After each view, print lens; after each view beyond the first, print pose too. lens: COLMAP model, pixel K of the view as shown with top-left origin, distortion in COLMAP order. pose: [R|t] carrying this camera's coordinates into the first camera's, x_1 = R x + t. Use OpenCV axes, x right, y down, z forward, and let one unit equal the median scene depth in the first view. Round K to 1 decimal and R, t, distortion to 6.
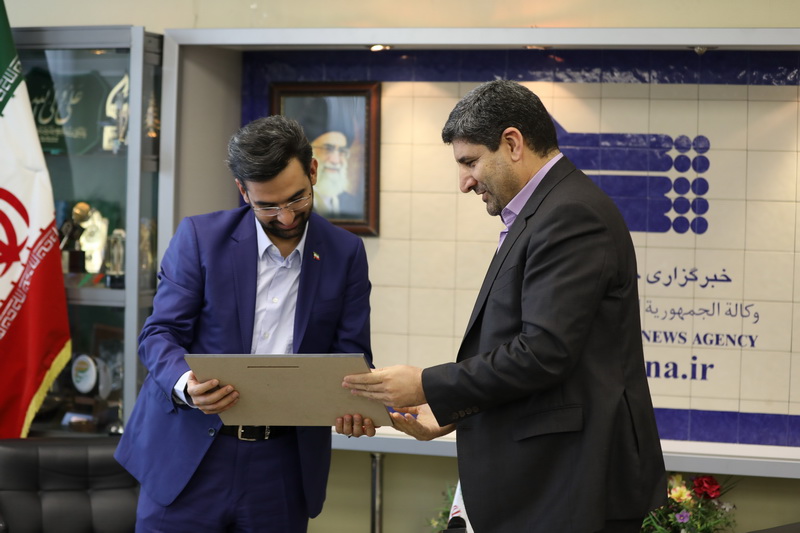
lens RADIAL K [[1695.3, 0, 400.0], [0, 1695.3, 266.5], [0, 0, 1]] dist [-0.244519, 0.012487]
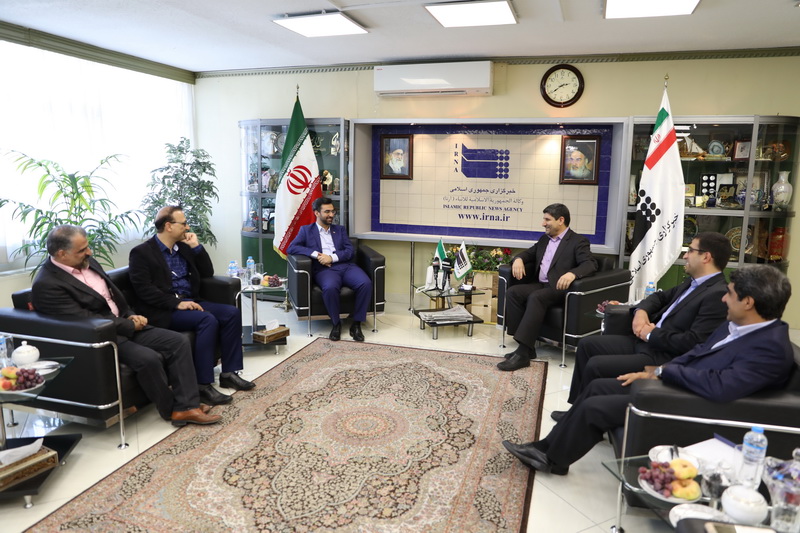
lens RADIAL K [[564.0, 0, 400.0], [0, 564.0, 266.5], [0, 0, 1]] dist [-0.065268, 0.005951]
pose [[0.999884, -0.001574, -0.015132, -0.022270], [0.003493, 0.991819, 0.127607, 0.011465], [0.014808, -0.127645, 0.991709, -0.167813]]
